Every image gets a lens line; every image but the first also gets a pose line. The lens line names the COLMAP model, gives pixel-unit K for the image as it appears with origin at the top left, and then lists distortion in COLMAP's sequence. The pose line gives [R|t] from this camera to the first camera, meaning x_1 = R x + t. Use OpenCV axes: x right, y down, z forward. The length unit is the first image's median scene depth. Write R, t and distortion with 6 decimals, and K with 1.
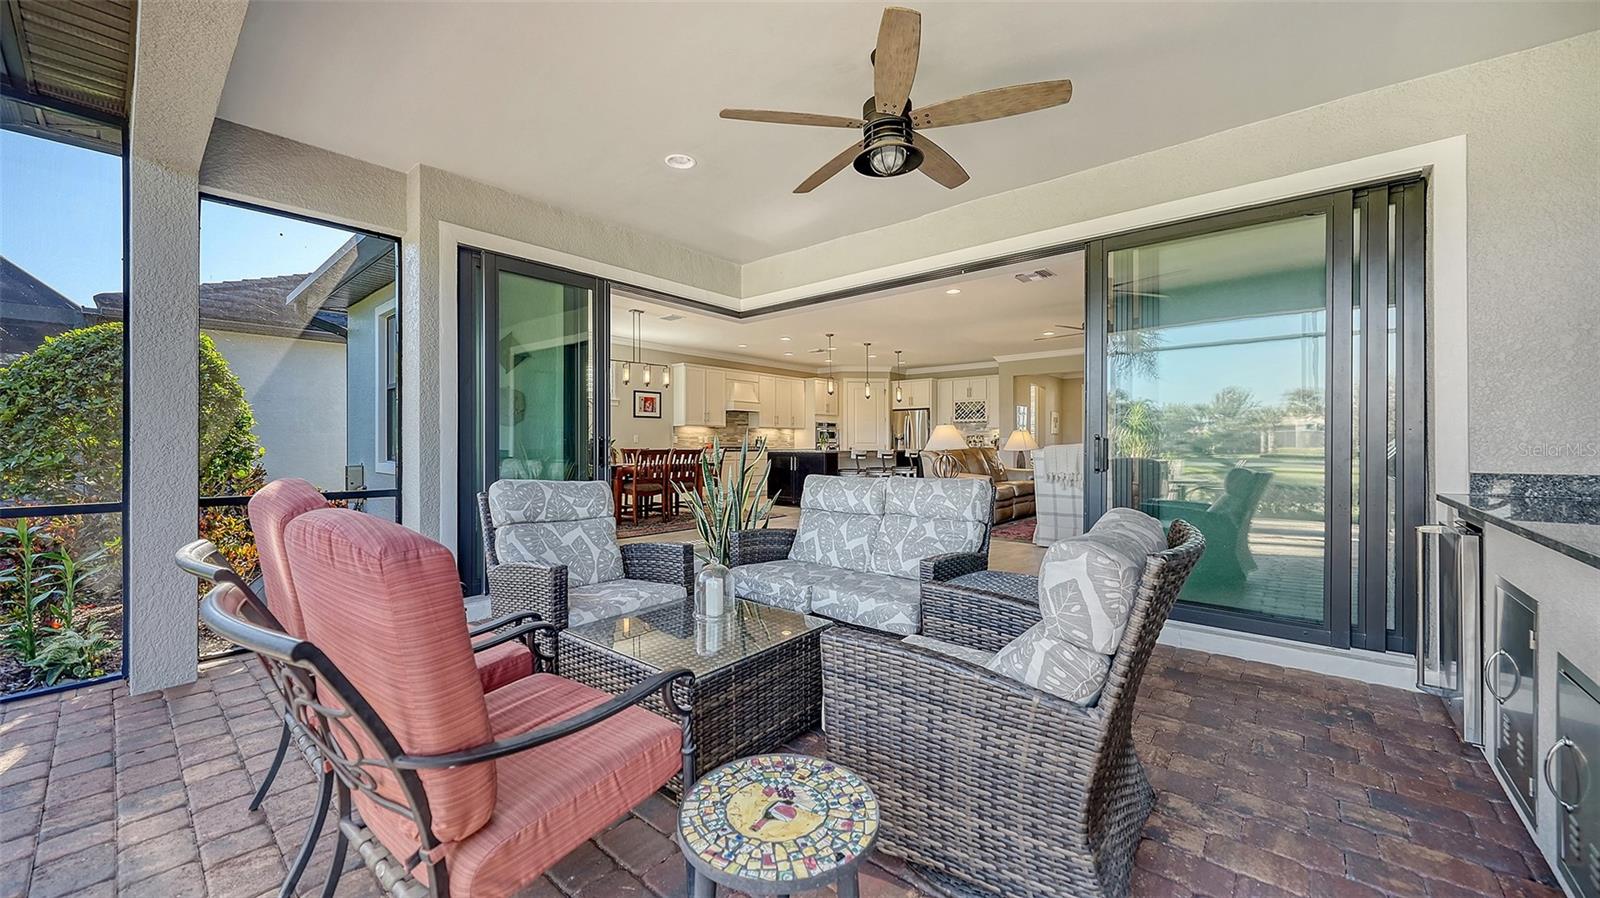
lens RADIAL K [[575.6, 0, 795.8], [0, 575.6, 448.4], [0, 0, 1]] dist [-0.005641, 0.000136]
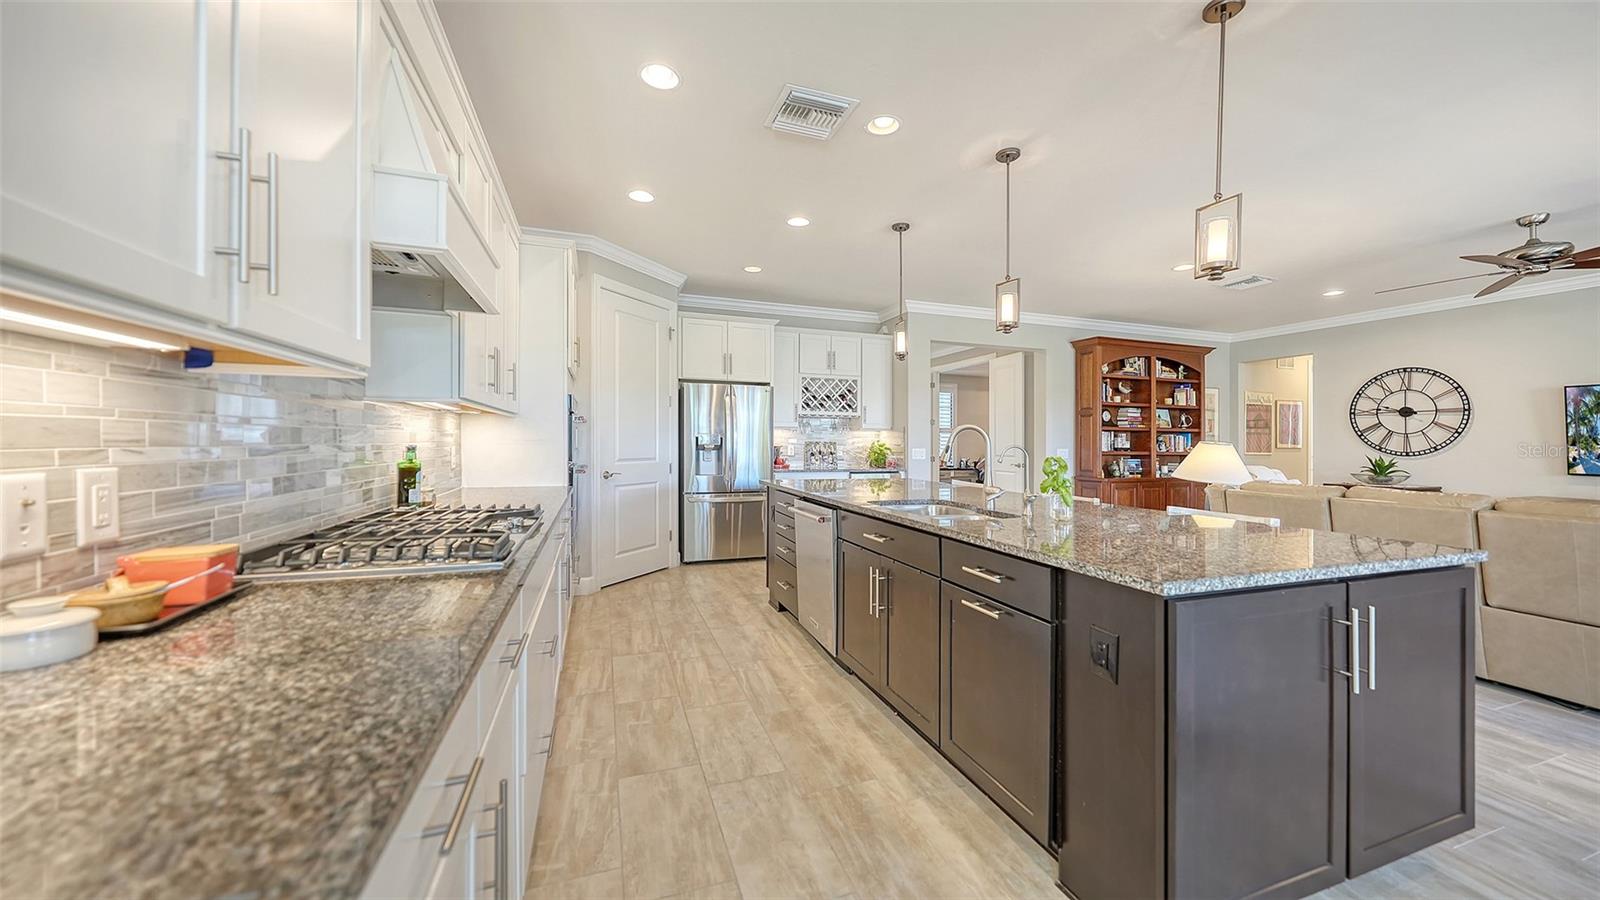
lens RADIAL K [[561.3, 0, 798.3], [0, 561.3, 443.6], [0, 0, 1]] dist [-0.002896, -0.000219]
pose [[0.498841, -0.000020, 0.866693, -0.162043], [-0.002508, 0.999996, 0.001466, -0.022720], [-0.866690, -0.002905, 0.498839, 0.798596]]
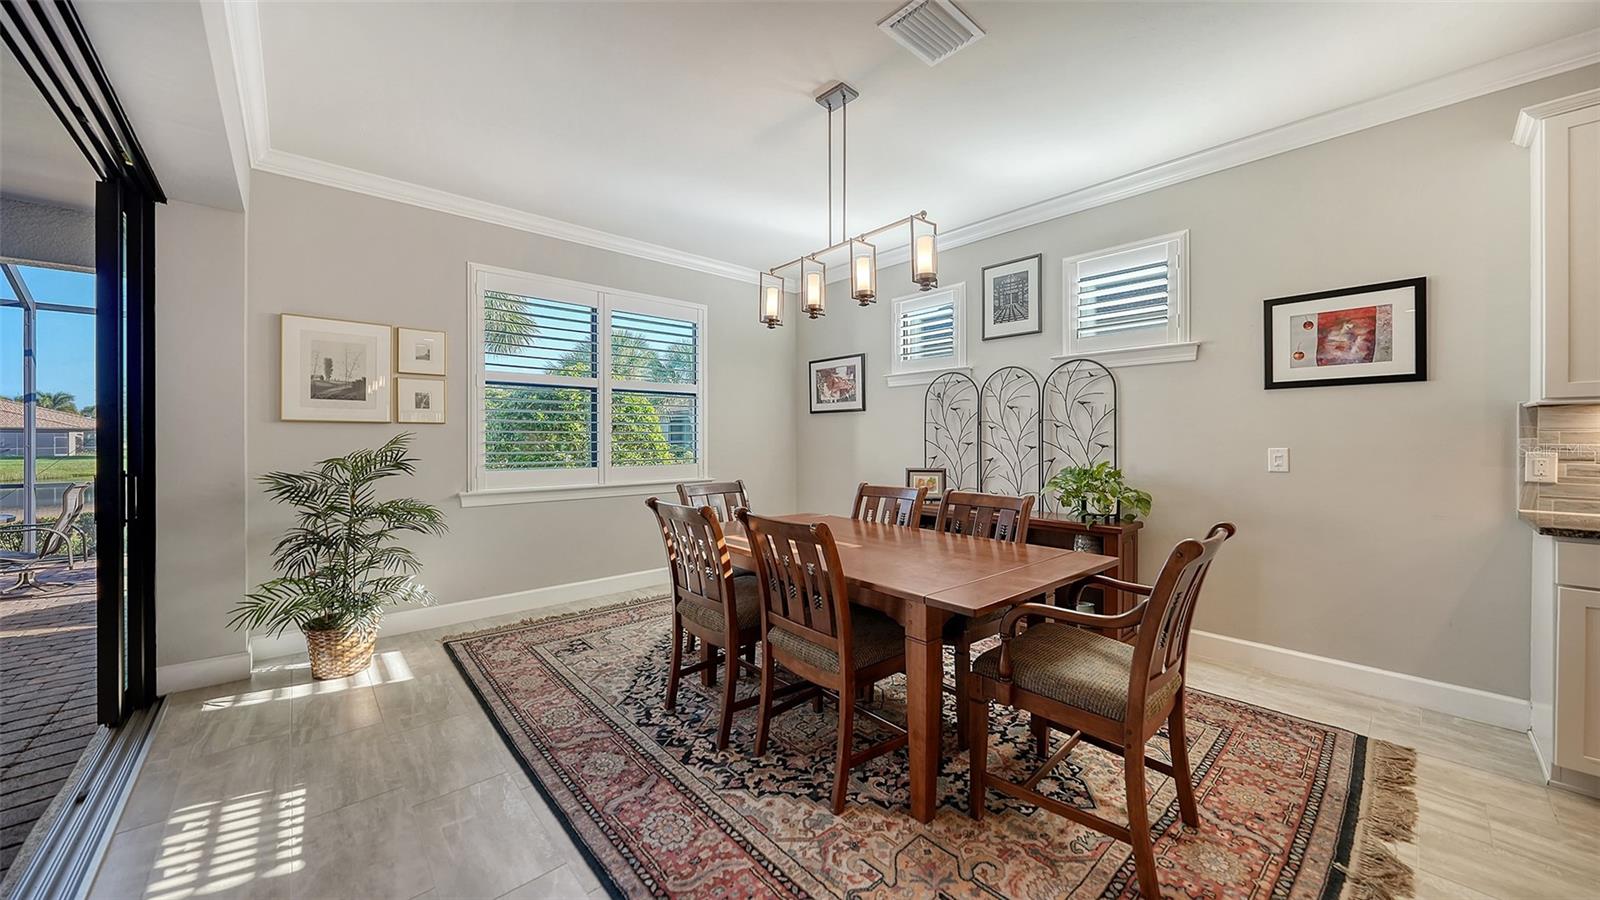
lens RADIAL K [[561.8, 0, 793.1], [0, 561.8, 440.1], [0, 0, 1]] dist [-0.002371, -0.000187]
pose [[-0.131884, -0.000899, -0.991265, 0.038517], [-0.008829, 0.999961, 0.000268, -0.020543], [0.991226, 0.008787, -0.131886, 0.648467]]
